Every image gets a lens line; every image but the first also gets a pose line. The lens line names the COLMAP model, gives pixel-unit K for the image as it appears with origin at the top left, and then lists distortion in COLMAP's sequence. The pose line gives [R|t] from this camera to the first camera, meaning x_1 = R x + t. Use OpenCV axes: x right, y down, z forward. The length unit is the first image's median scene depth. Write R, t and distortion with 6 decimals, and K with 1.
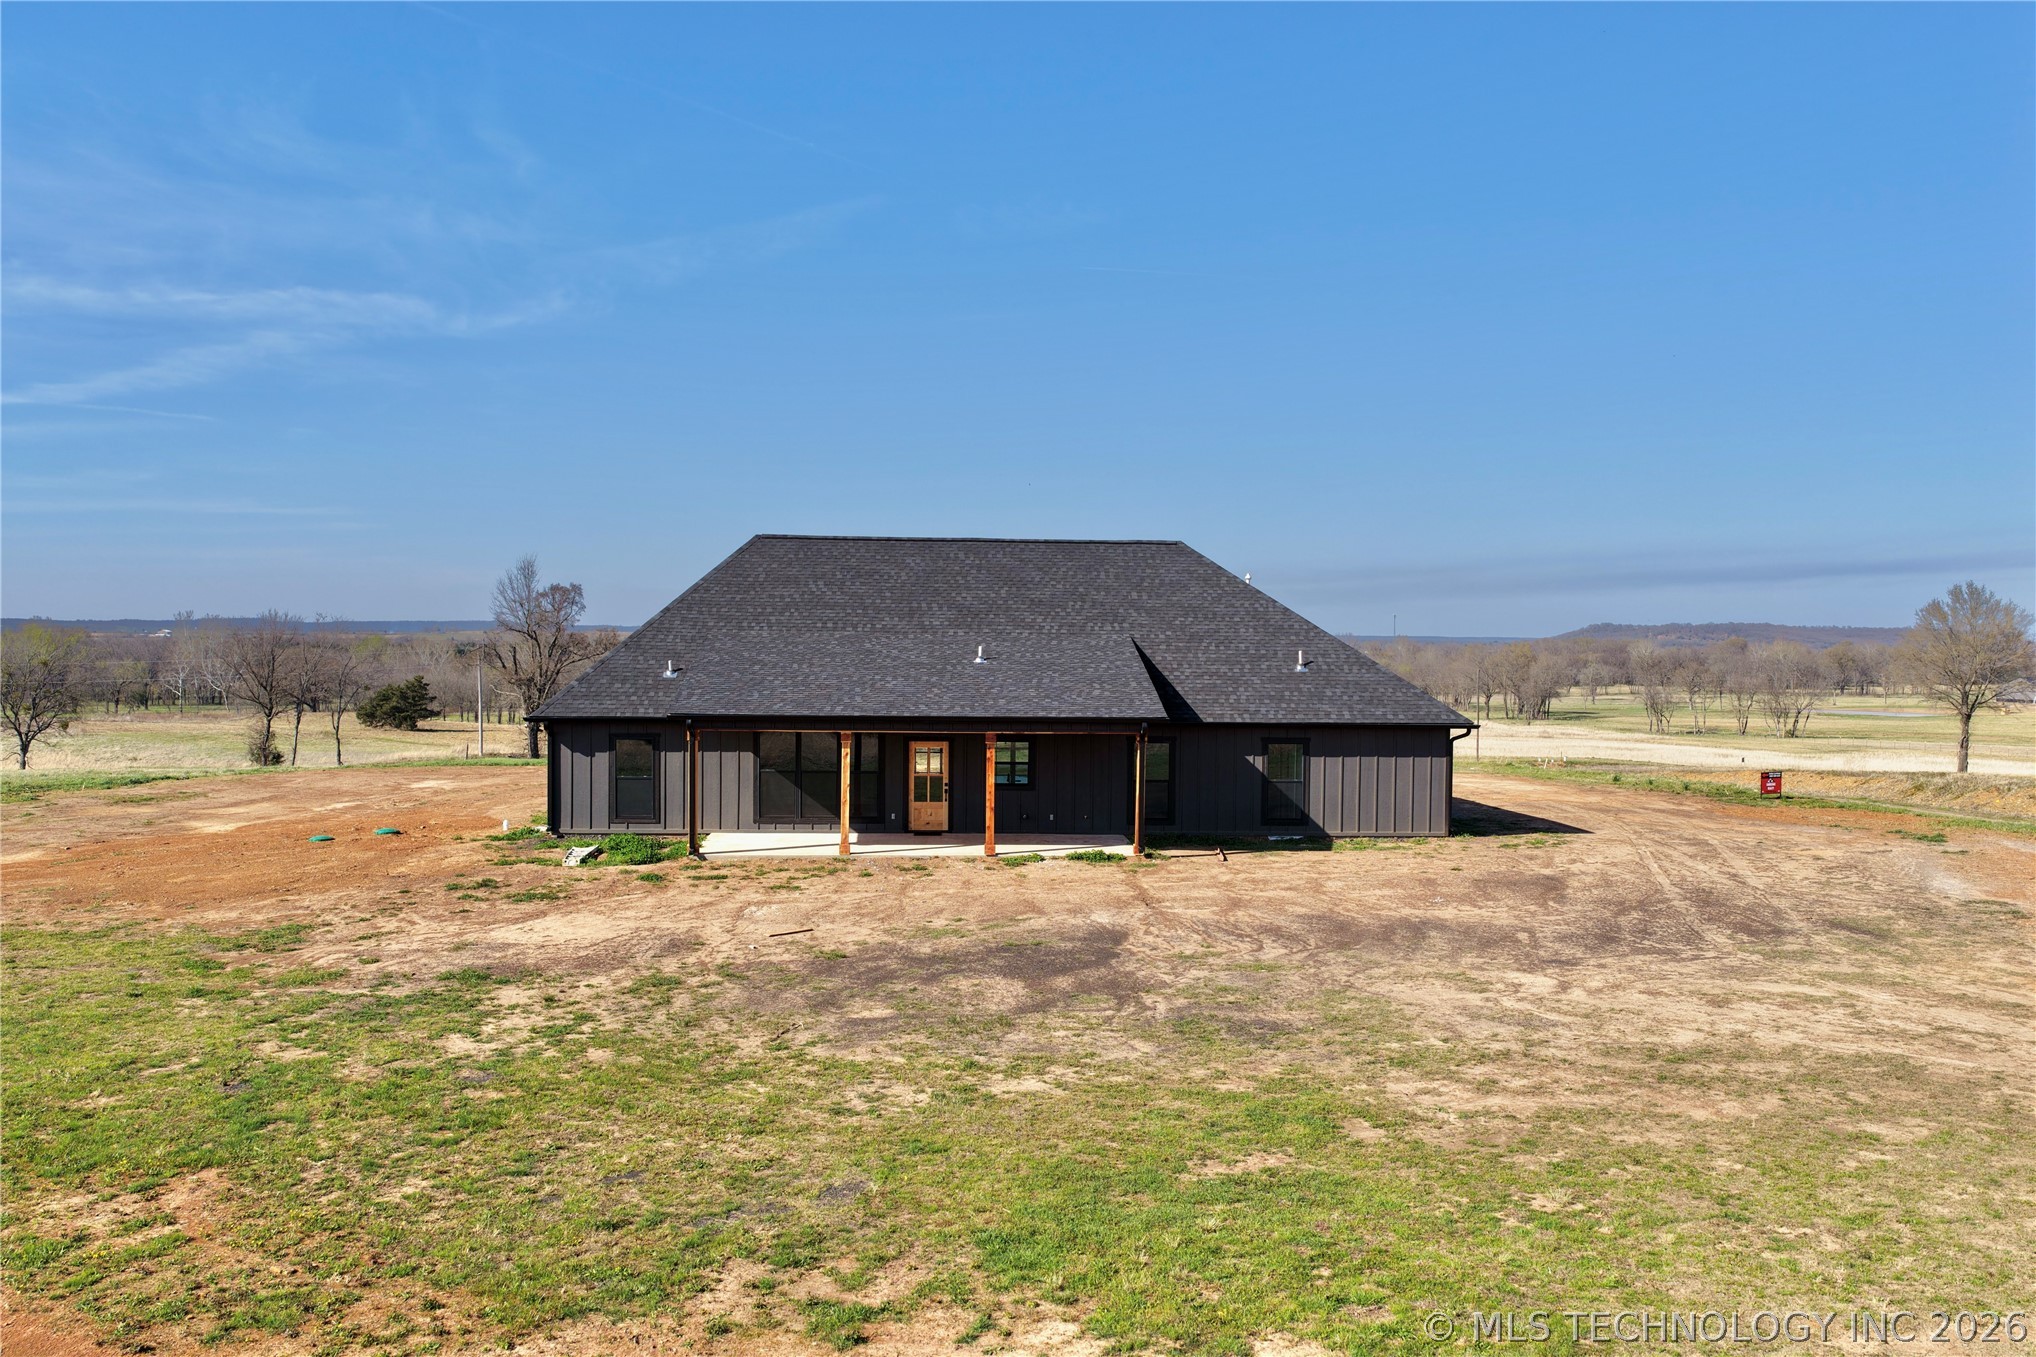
lens RADIAL K [[1693.2, 0, 1022.8], [0, 1693.2, 678.3], [0, 0, 1]] dist [-0.009267, 0.032450]
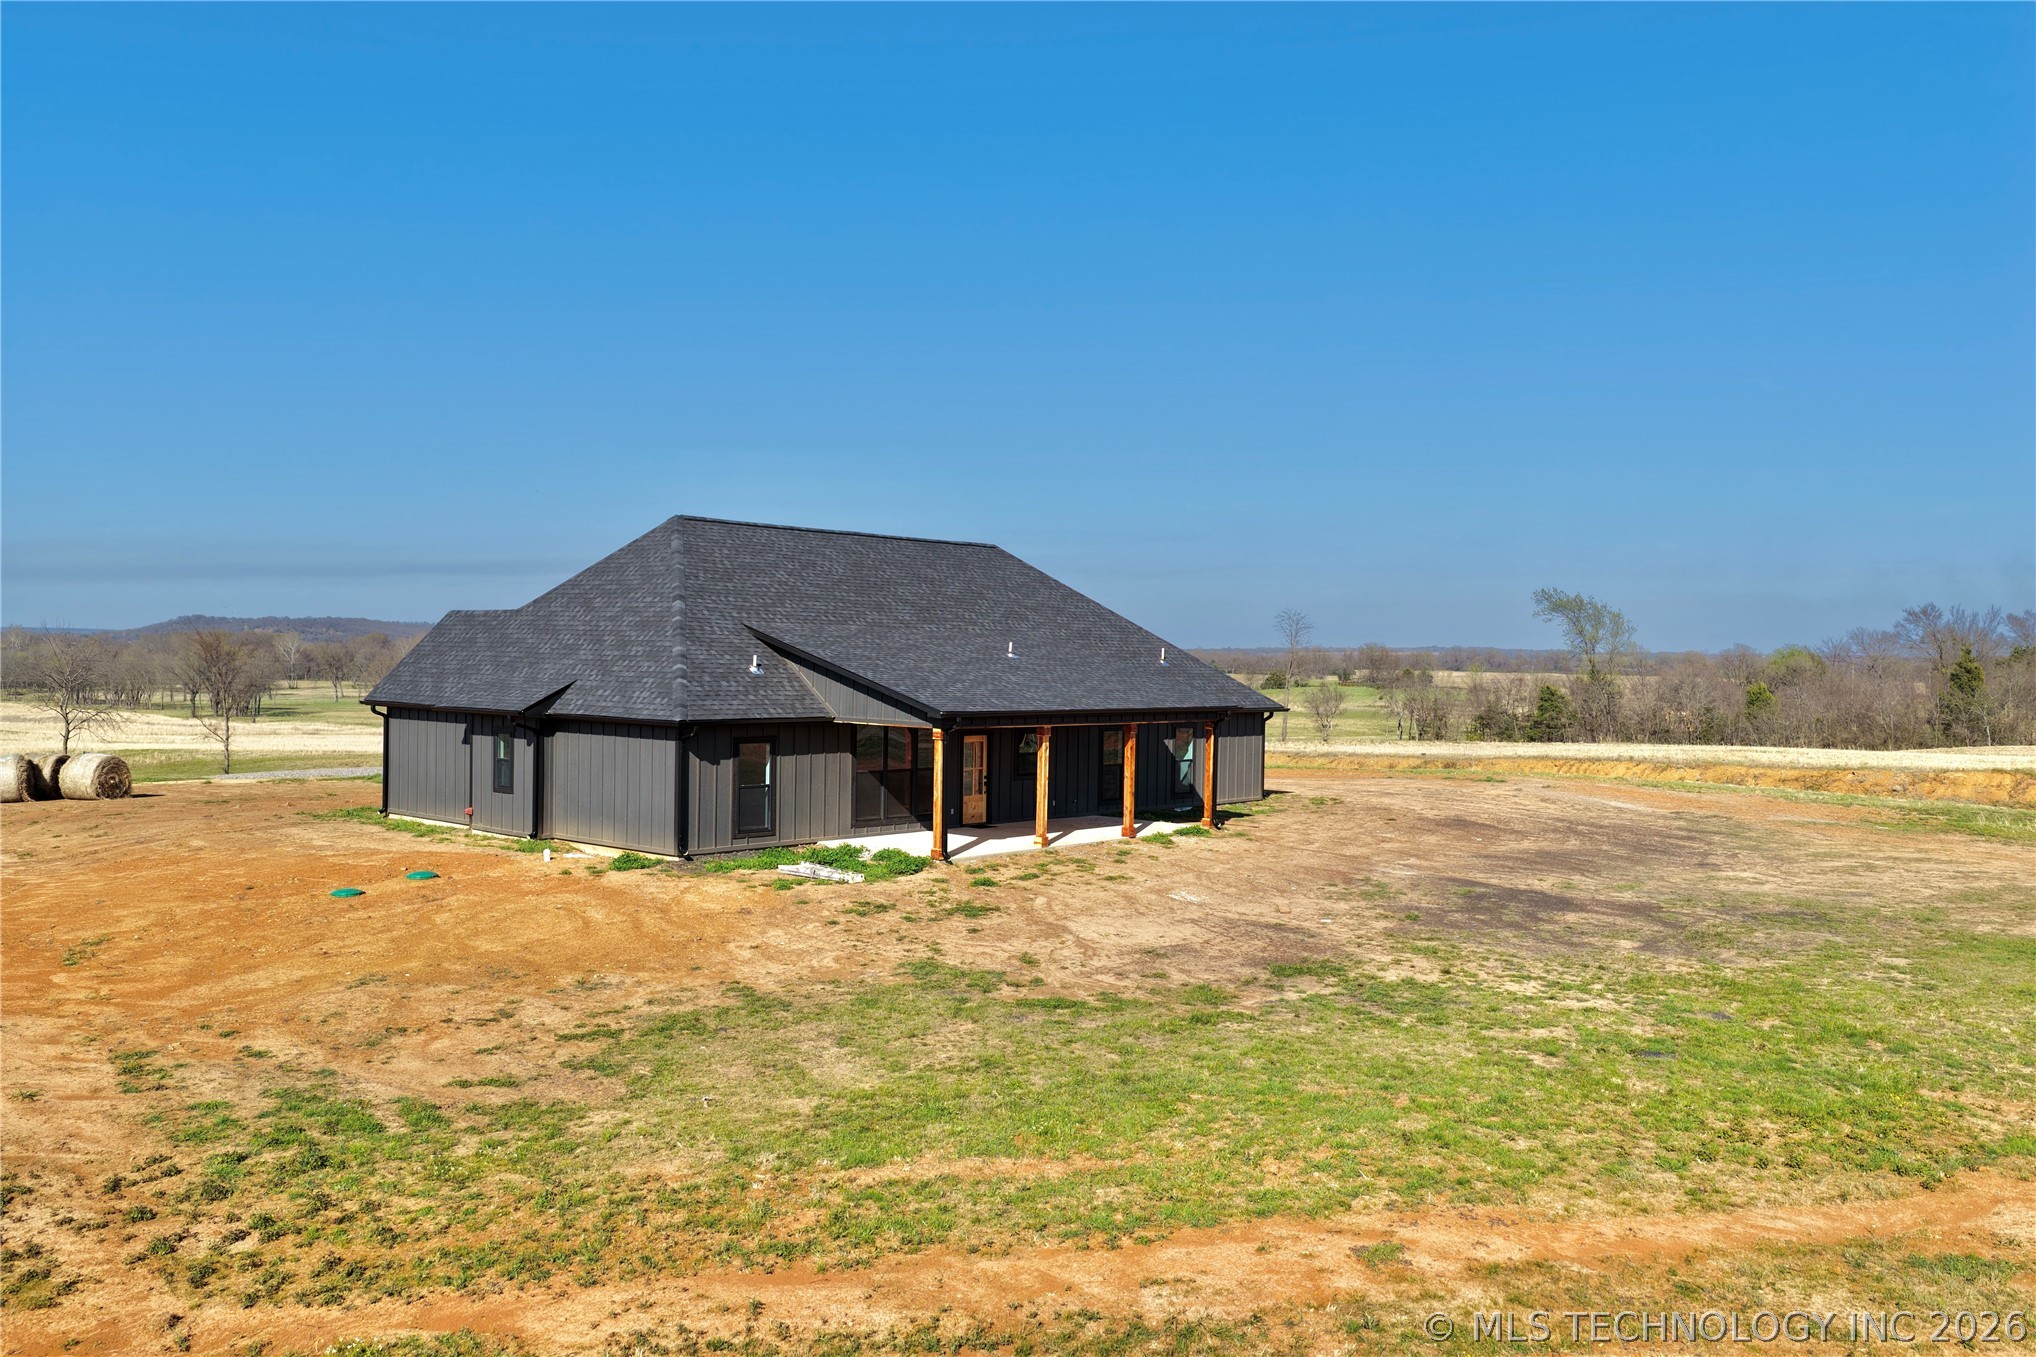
lens RADIAL K [[1693.2, 0, 1026.6], [0, 1693.2, 675.4], [0, 0, 1]] dist [-0.009267, 0.032450]
pose [[0.701410, -0.006685, 0.712727, -0.791460], [0.005518, 0.999977, 0.003949, -0.002360], [-0.712737, 0.001163, 0.701431, 0.281524]]
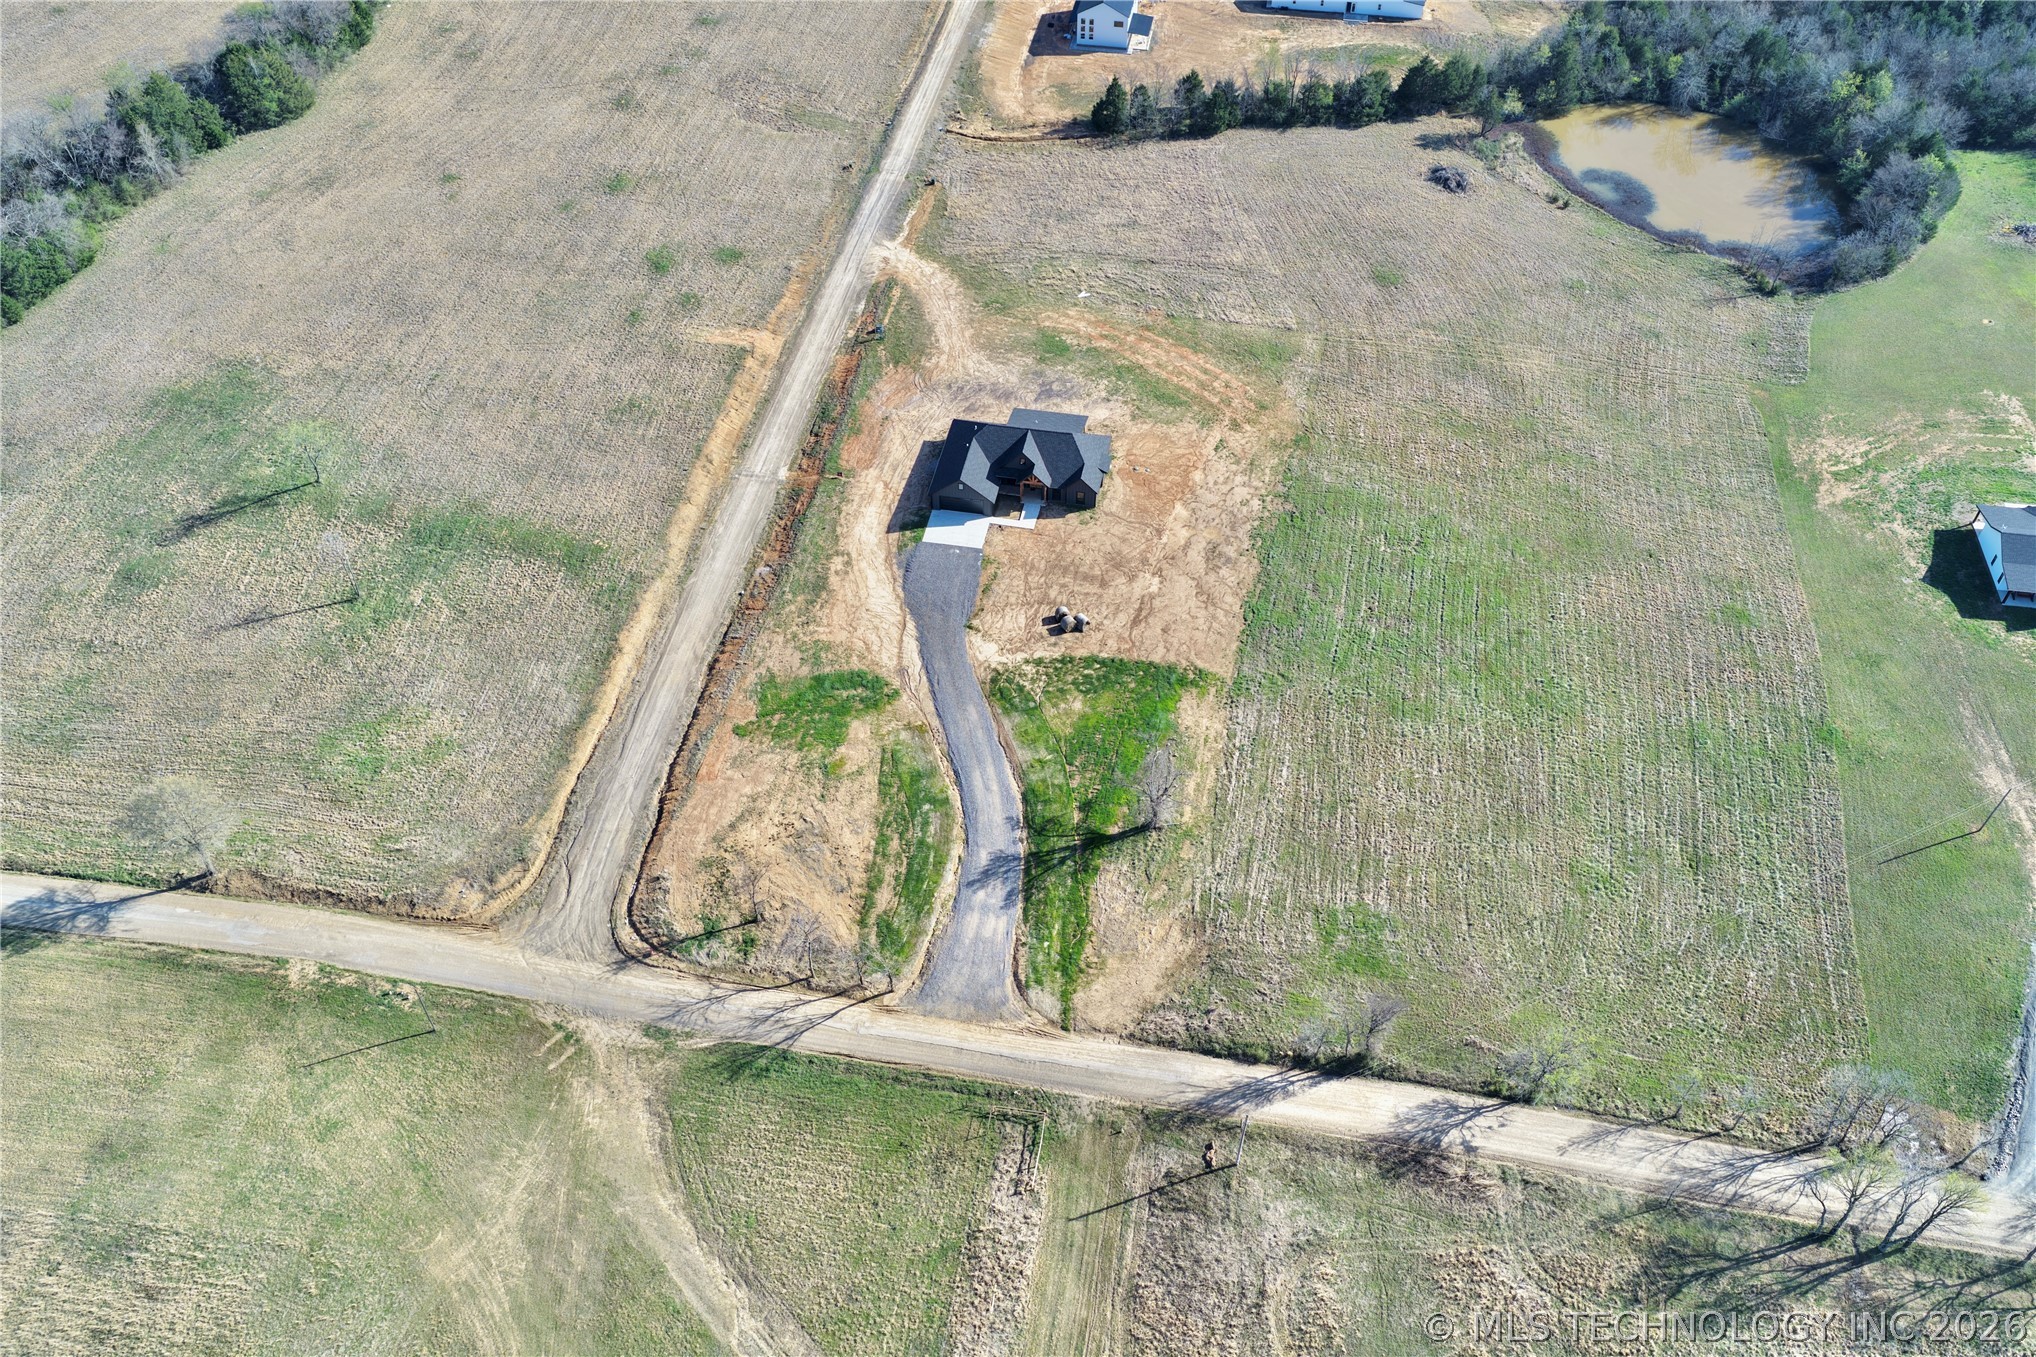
lens RADIAL K [[1693.2, 0, 1008.3], [0, 1693.2, 670.6], [0, 0, 1]] dist [-0.009267, 0.032450]
pose [[-0.970483, -0.177645, 0.163111, -1.080497], [-0.001683, 0.681303, 0.732000, -3.859774], [-0.241164, 0.710119, -0.661492, 5.730524]]
